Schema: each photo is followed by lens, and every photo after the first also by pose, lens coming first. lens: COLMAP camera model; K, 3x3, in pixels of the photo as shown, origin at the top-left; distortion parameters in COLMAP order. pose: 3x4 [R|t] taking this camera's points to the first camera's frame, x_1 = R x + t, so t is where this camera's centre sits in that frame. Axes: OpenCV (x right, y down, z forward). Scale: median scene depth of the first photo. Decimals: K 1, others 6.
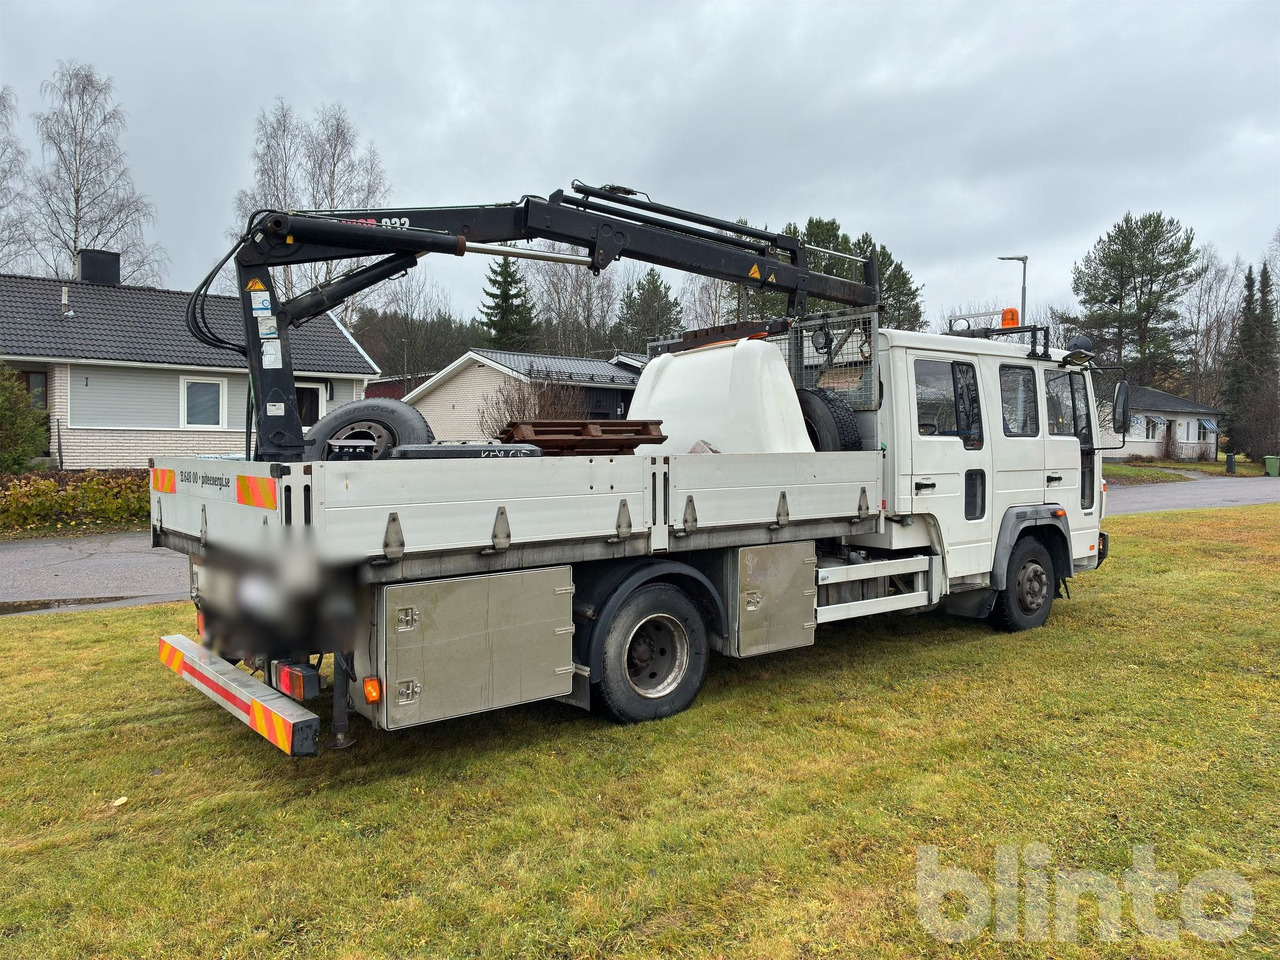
lens RADIAL K [[942.4, 0, 640.2], [0, 942.4, 479.3], [0, 0, 1]] dist [-0.000453, -0.000453]
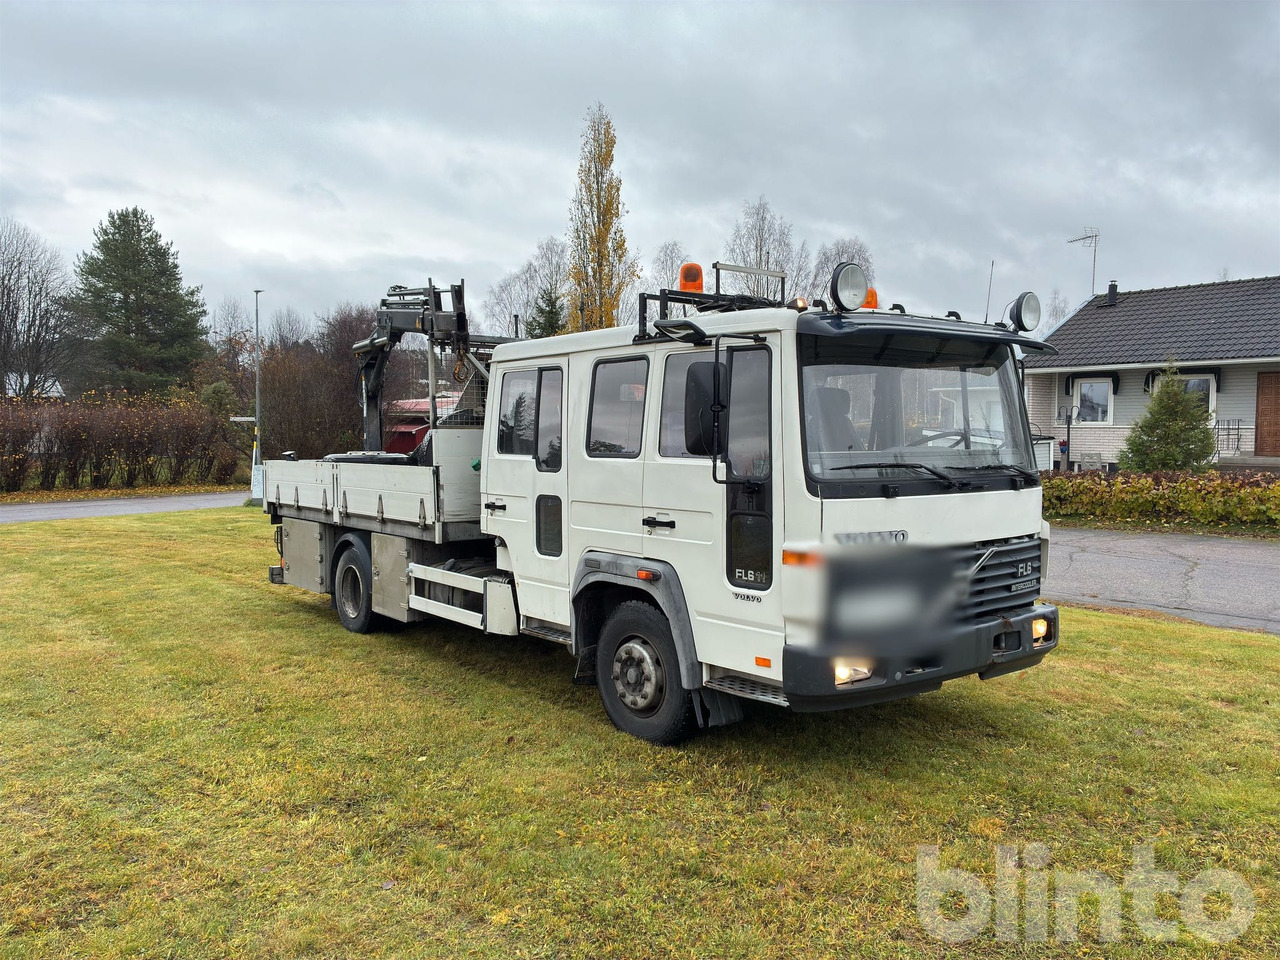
lens RADIAL K [[996.7, 0, 639.8], [0, 996.7, 478.5], [0, 0, 1]] dist [-0.004369, -0.000184]
pose [[0.007147, 0.042360, -0.999077, 1.226967], [-0.036073, 0.998463, 0.042076, -0.064911], [0.999324, 0.035739, 0.008664, 1.070035]]
